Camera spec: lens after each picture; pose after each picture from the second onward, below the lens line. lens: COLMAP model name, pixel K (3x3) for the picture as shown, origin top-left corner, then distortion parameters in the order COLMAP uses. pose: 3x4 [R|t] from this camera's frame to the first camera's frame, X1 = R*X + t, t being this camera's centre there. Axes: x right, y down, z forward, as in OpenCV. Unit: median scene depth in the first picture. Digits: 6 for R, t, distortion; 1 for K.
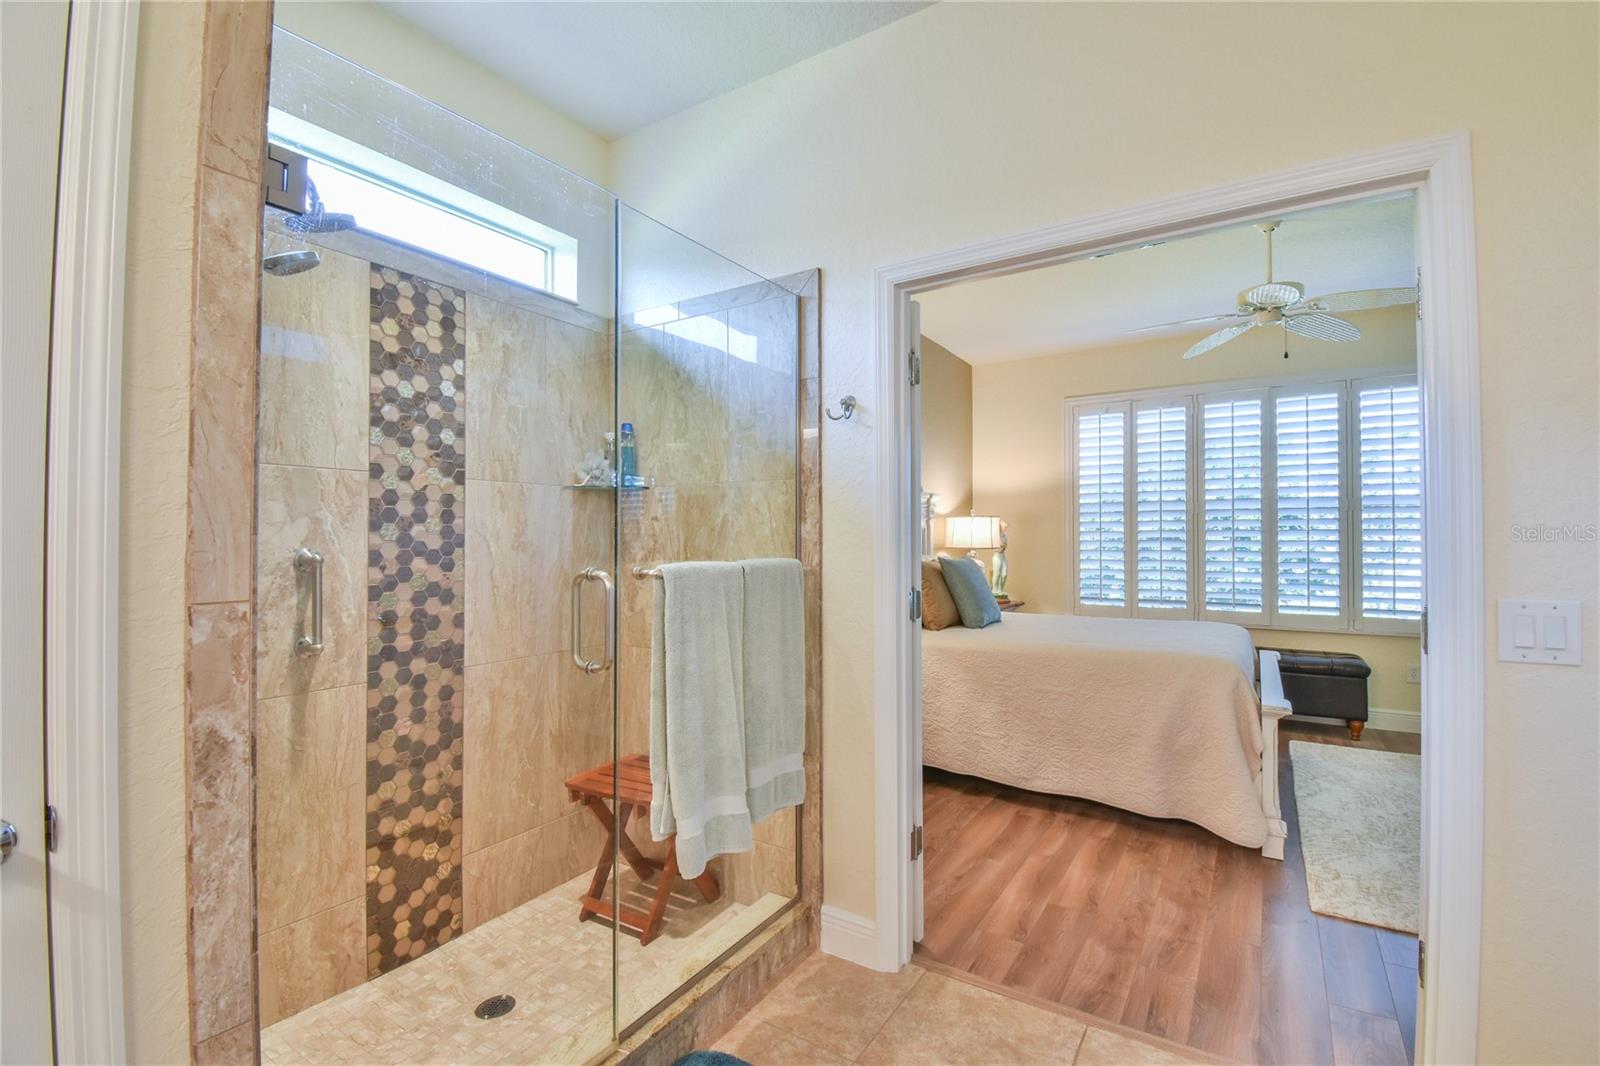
lens RADIAL K [[715.9, 0, 798.3], [0, 715.9, 523.3], [0, 0, 1]] dist [-0.016115, -0.005708]
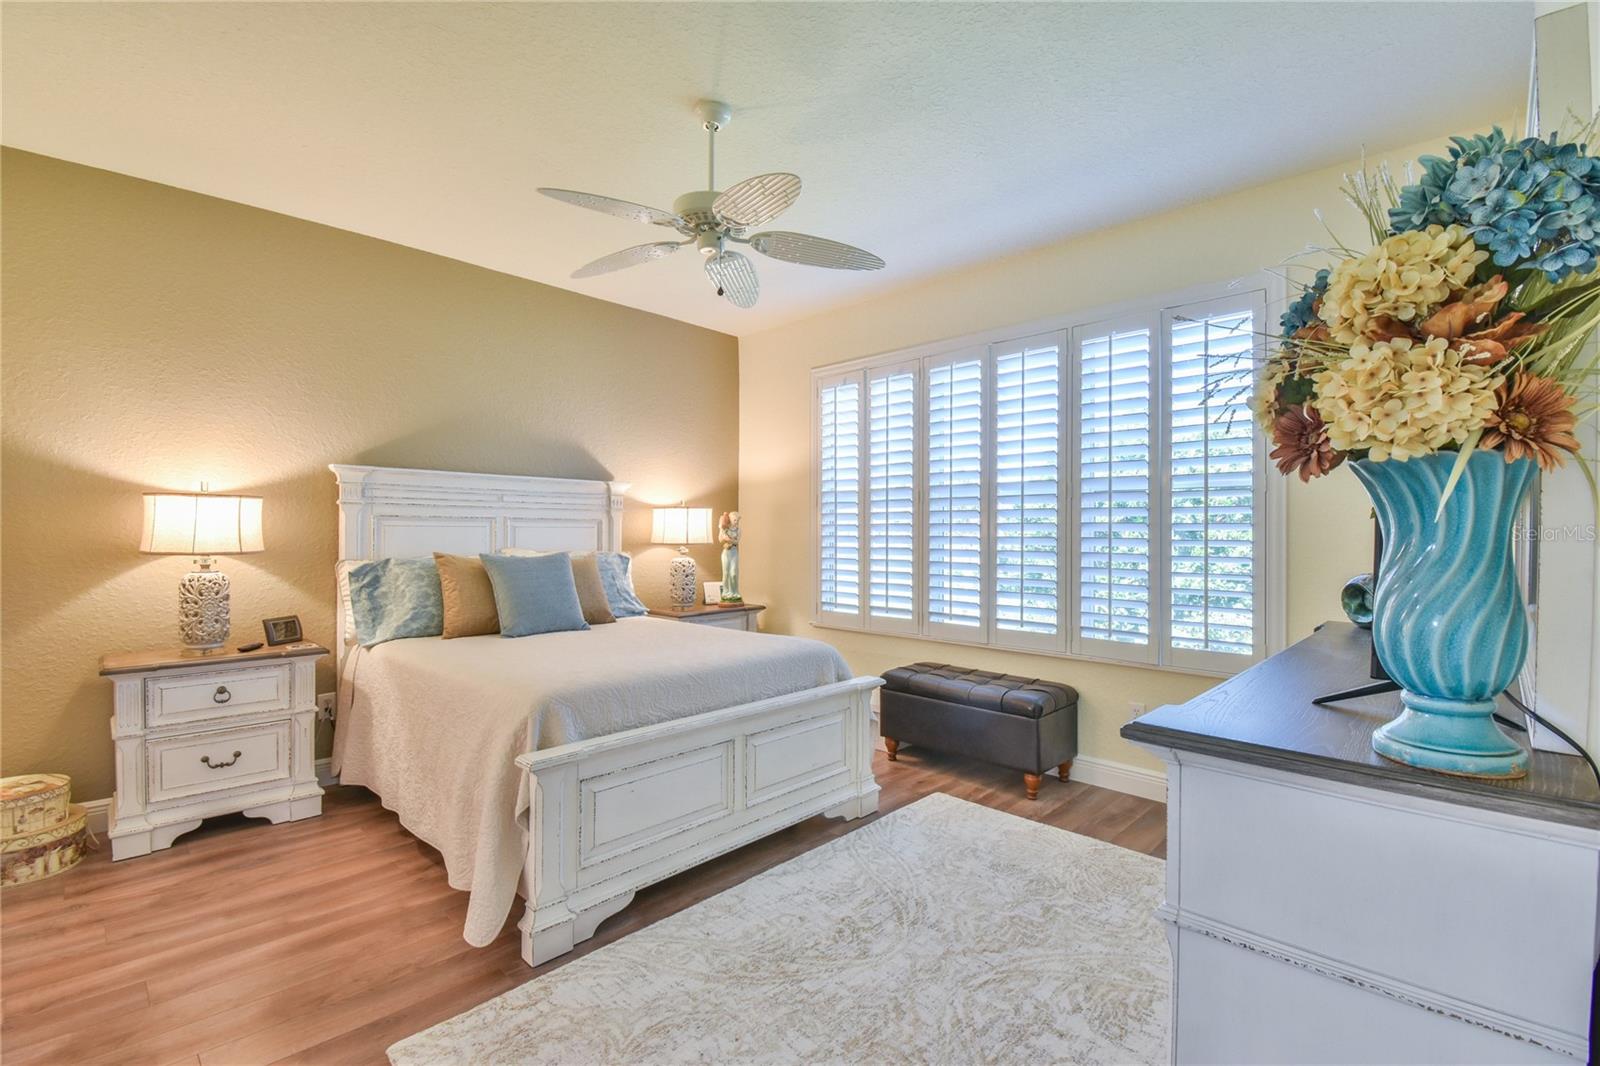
lens RADIAL K [[715.9, 0, 806.0], [0, 715.9, 528.6], [0, 0, 1]] dist [-0.016115, -0.005708]
pose [[0.984704, 0.002463, -0.174218, 0.615986], [0.001331, 0.999765, 0.021659, -0.002055], [0.174231, -0.021560, 0.984469, 0.179211]]
